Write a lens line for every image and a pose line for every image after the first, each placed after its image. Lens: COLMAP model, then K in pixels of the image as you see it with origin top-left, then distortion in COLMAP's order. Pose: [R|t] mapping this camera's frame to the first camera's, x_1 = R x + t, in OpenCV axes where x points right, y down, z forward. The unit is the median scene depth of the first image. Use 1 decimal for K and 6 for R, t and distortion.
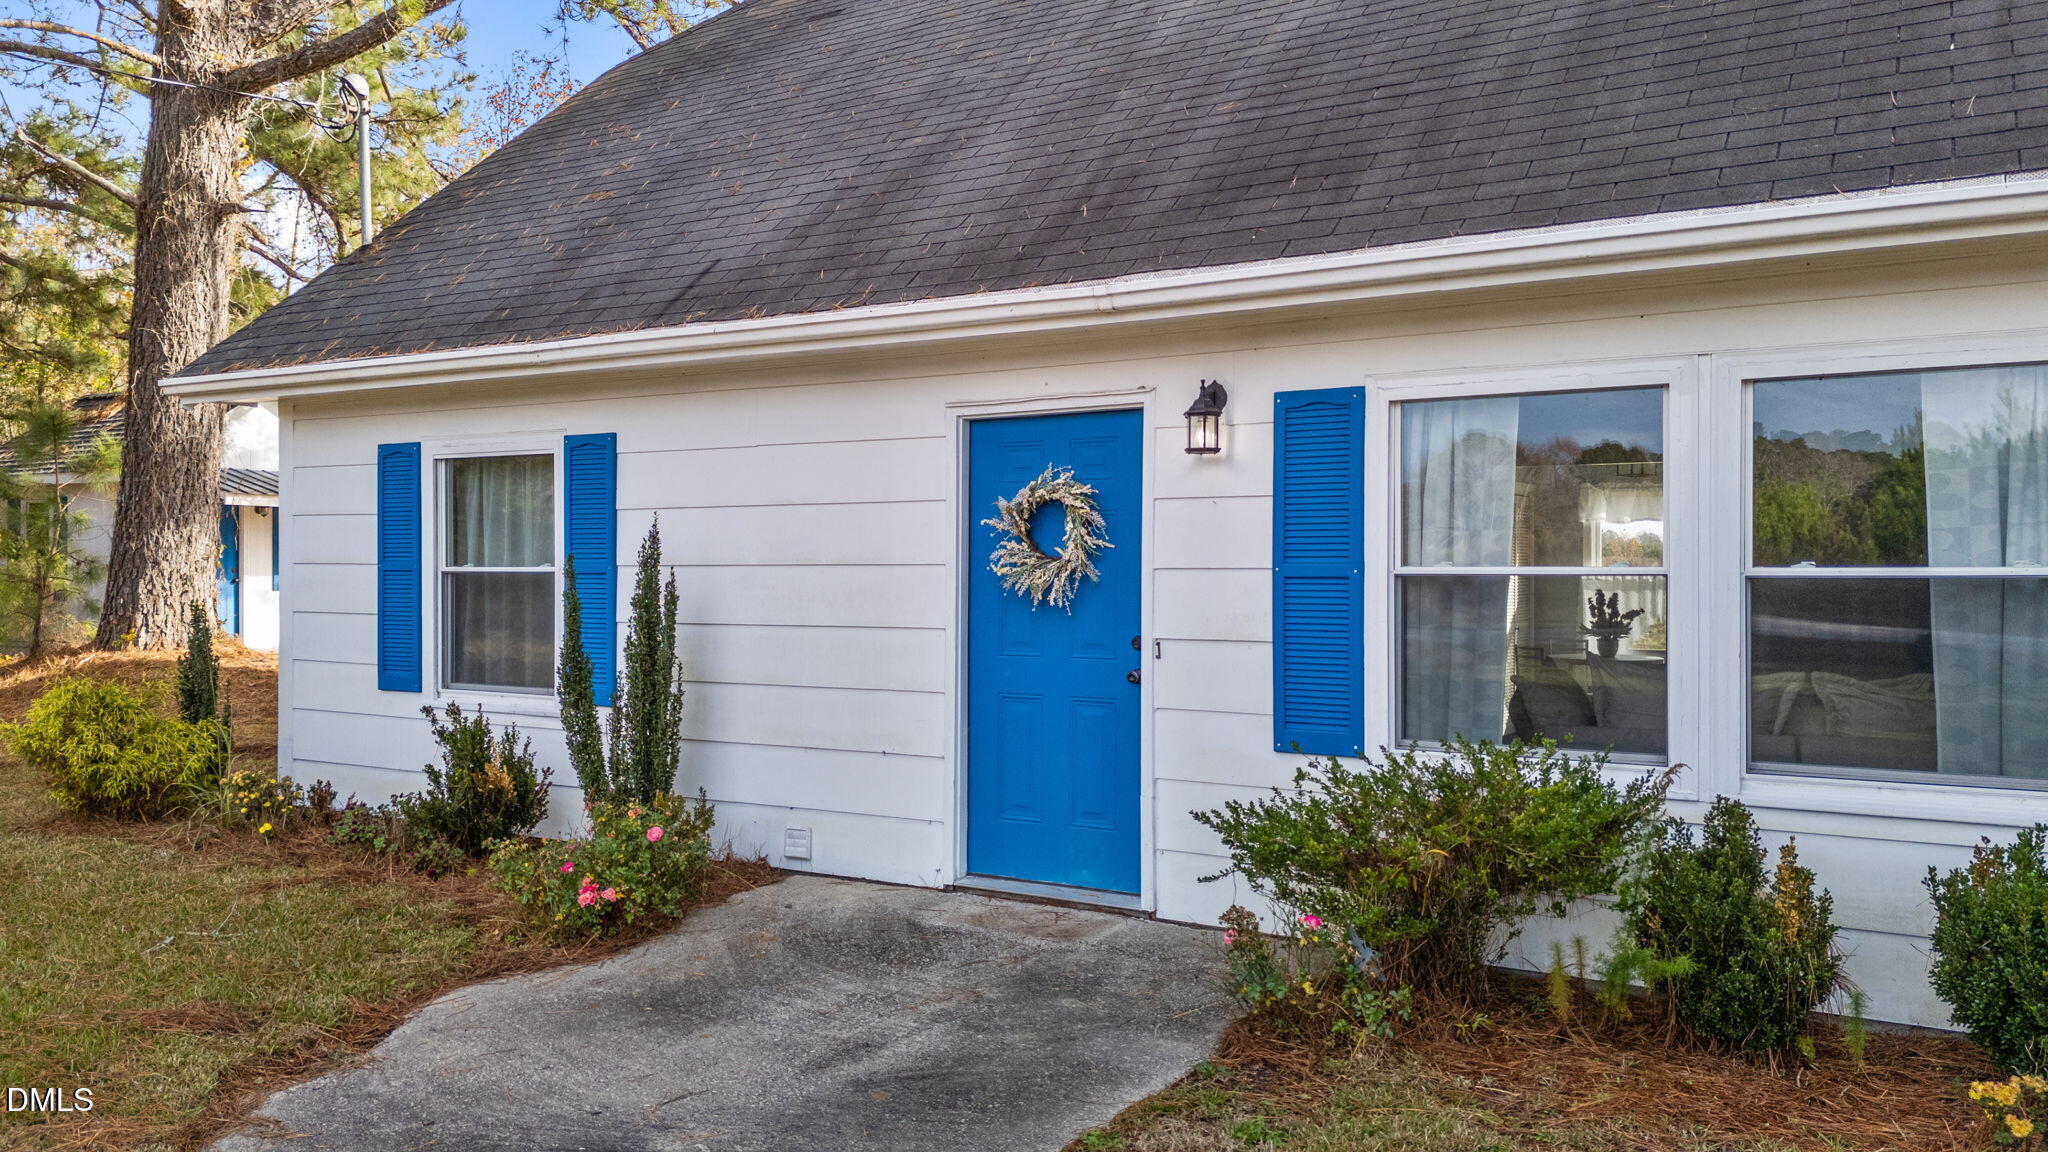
lens RADIAL K [[1512.5, 0, 1011.5], [0, 1512.5, 563.8], [0, 0, 1]] dist [0.044240, -0.036126]
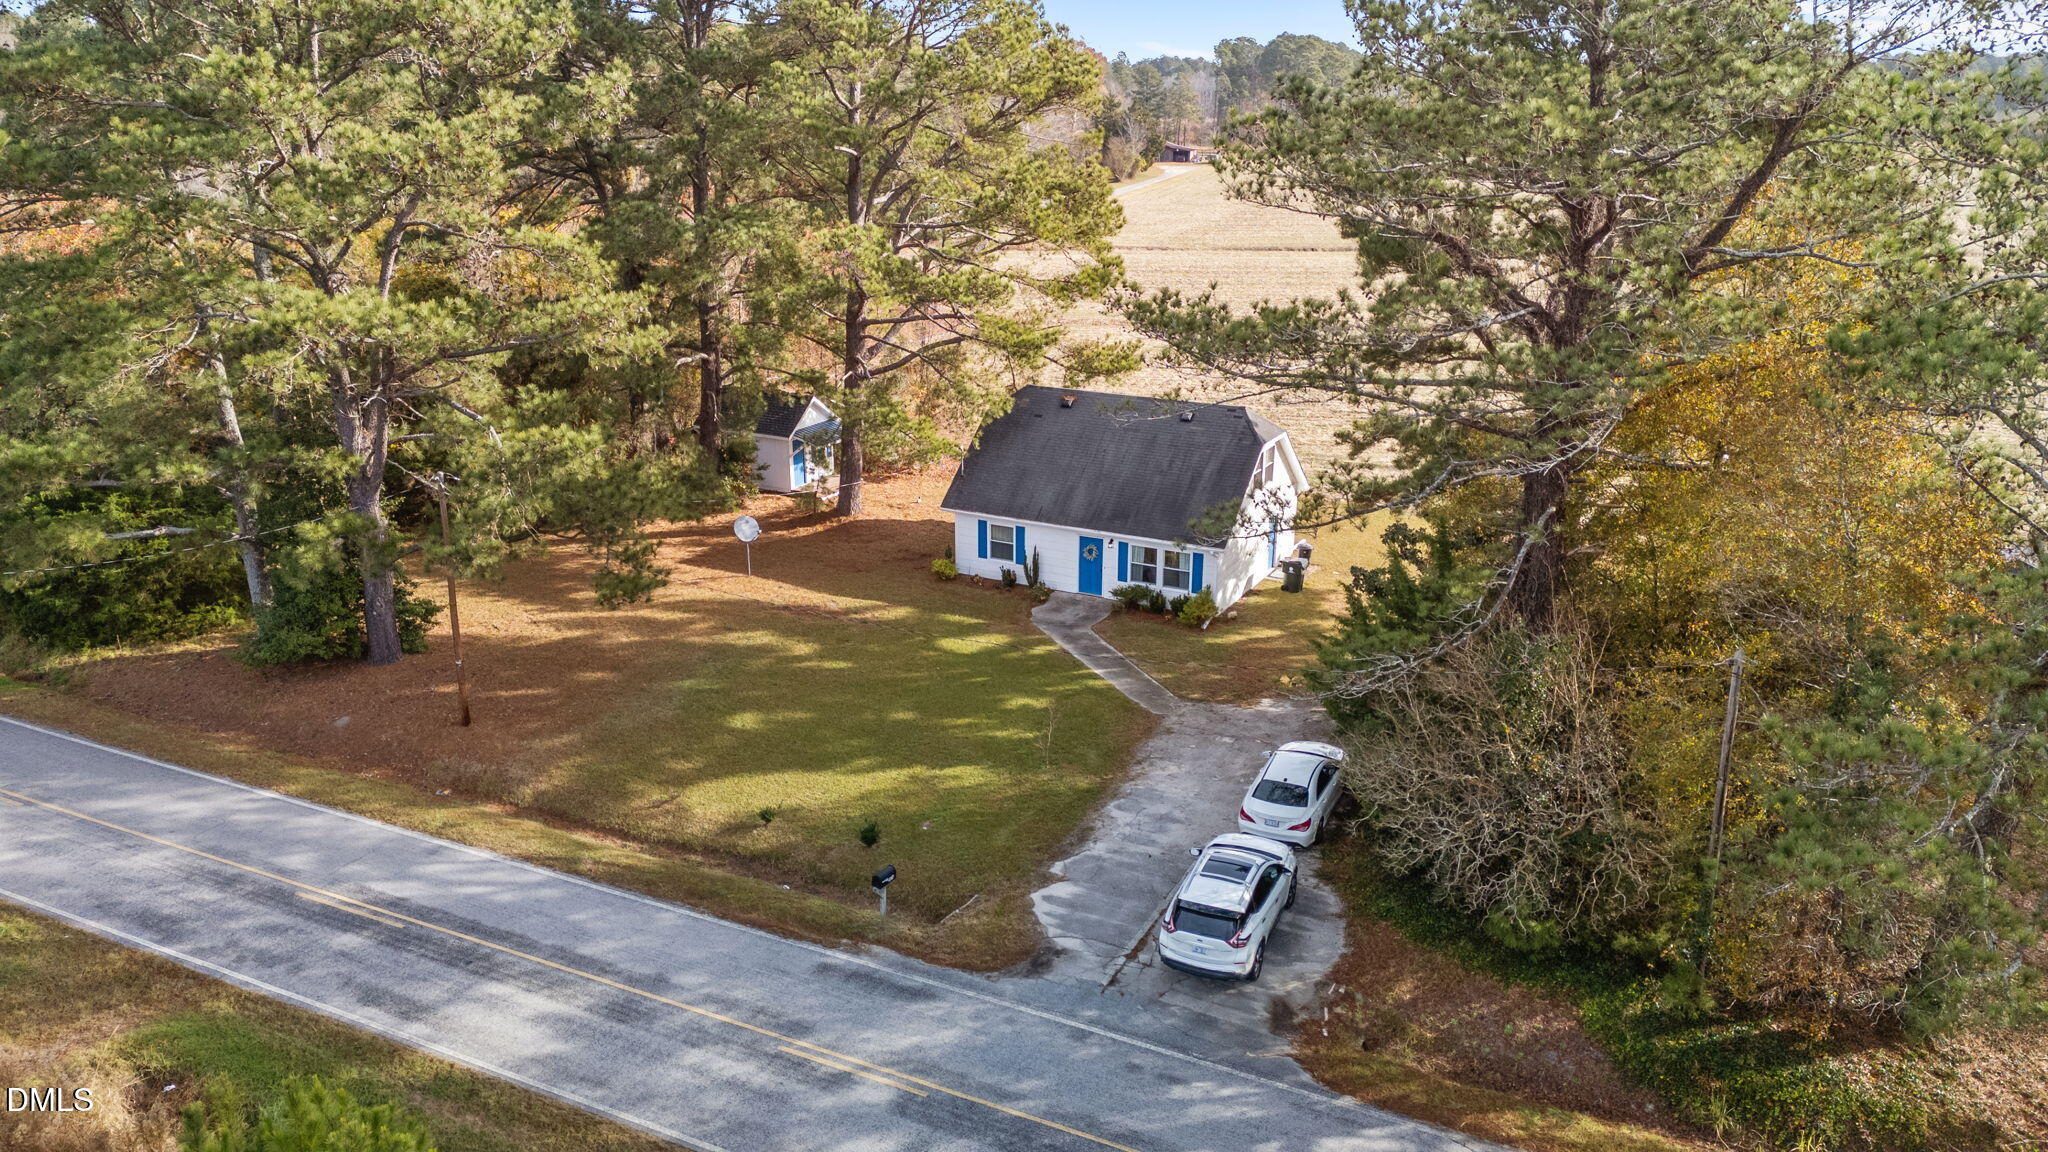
lens RADIAL K [[1512.5, 0, 1015.9], [0, 1512.5, 570.5], [0, 0, 1]] dist [0.044240, -0.036126]
pose [[0.997969, -0.020935, 0.060163, -0.844848], [0.000824, 0.948617, 0.316425, -2.425416], [-0.063696, -0.315733, 0.946708, -6.497928]]
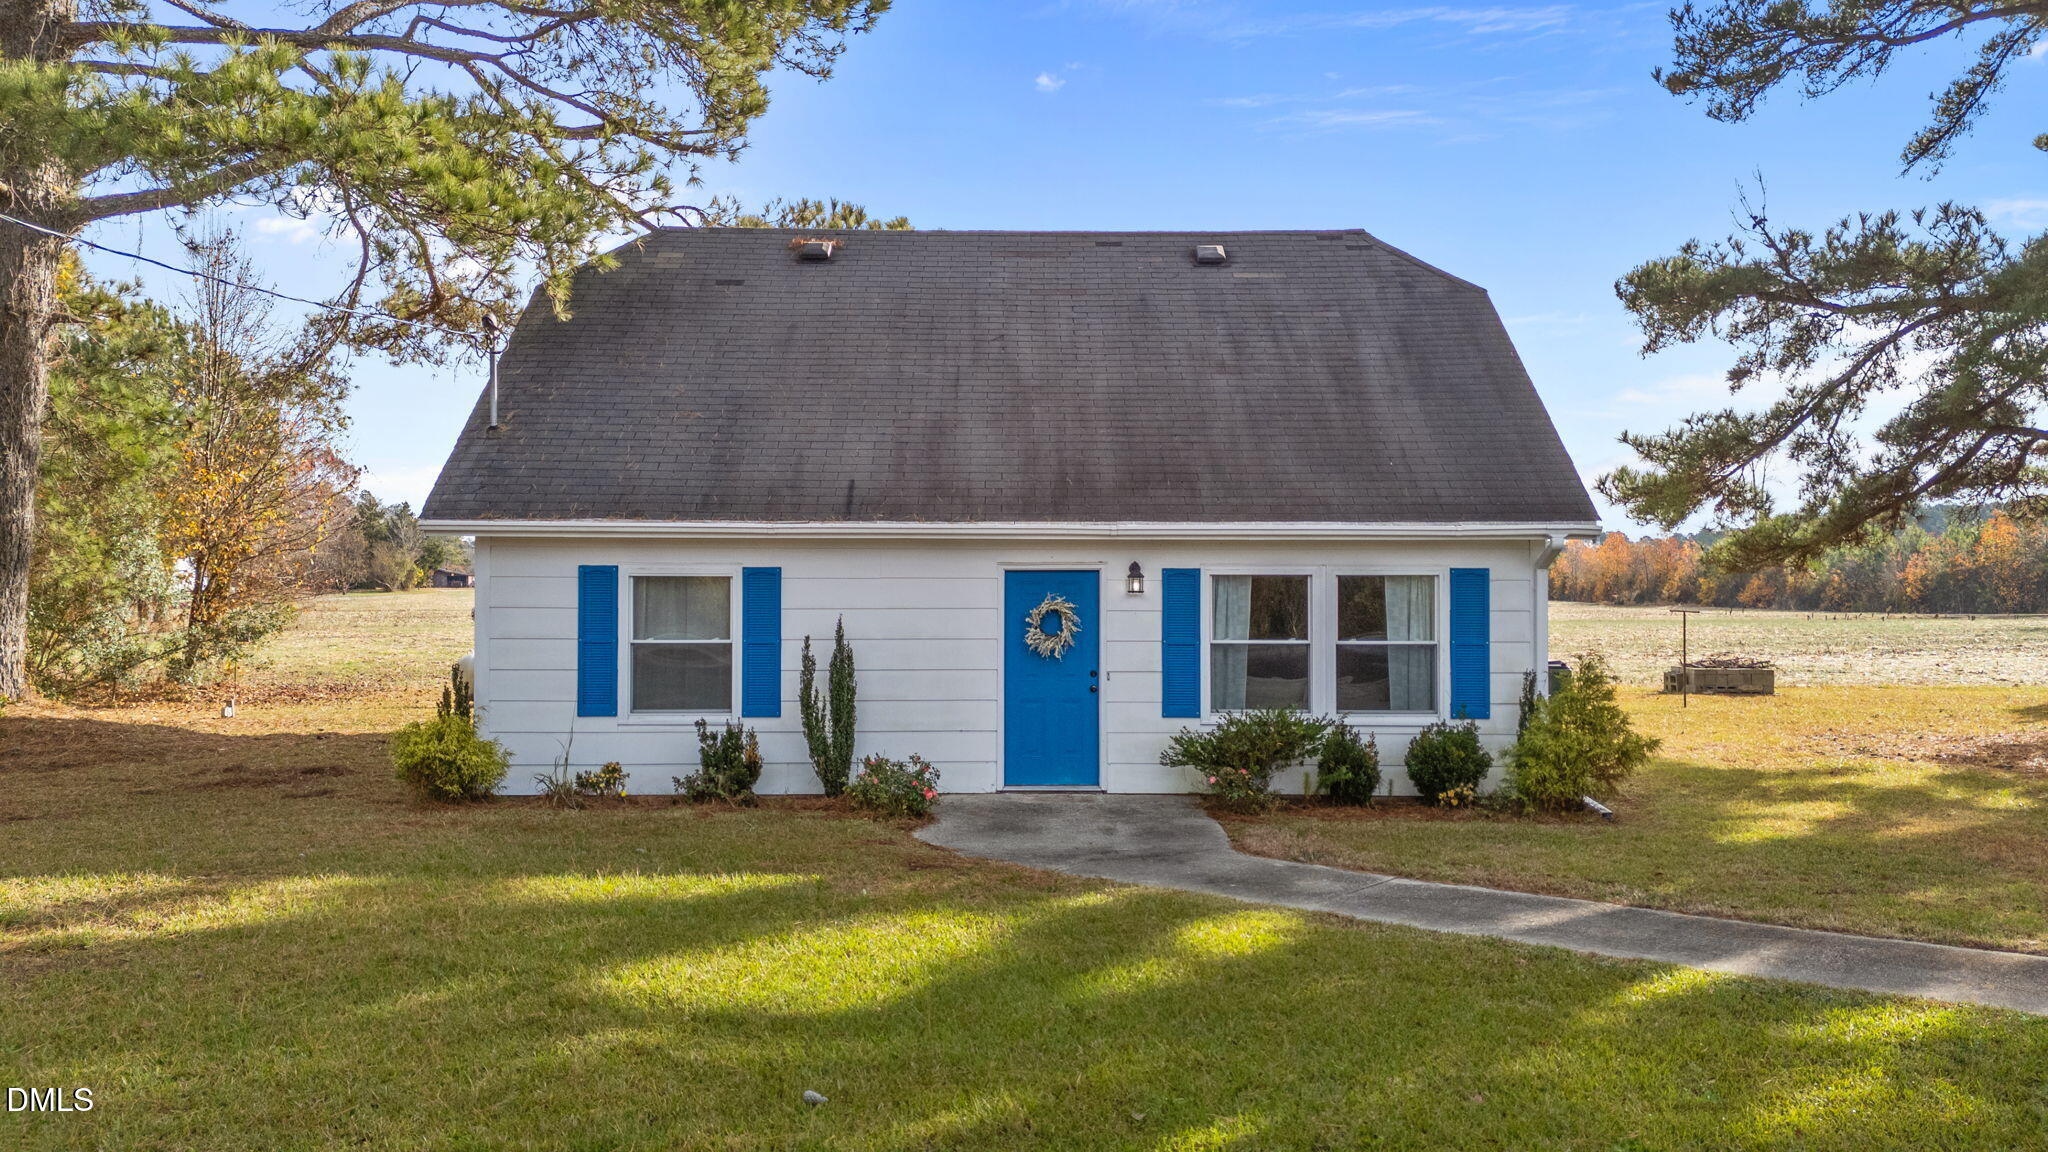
lens RADIAL K [[1512.5, 0, 1031.3], [0, 1512.5, 566.0], [0, 0, 1]] dist [0.044240, -0.036126]
pose [[0.845734, 0.007484, 0.533552, -1.155829], [-0.001888, 0.999937, -0.011034, -0.080682], [-0.533601, 0.008325, 0.845696, -0.830822]]
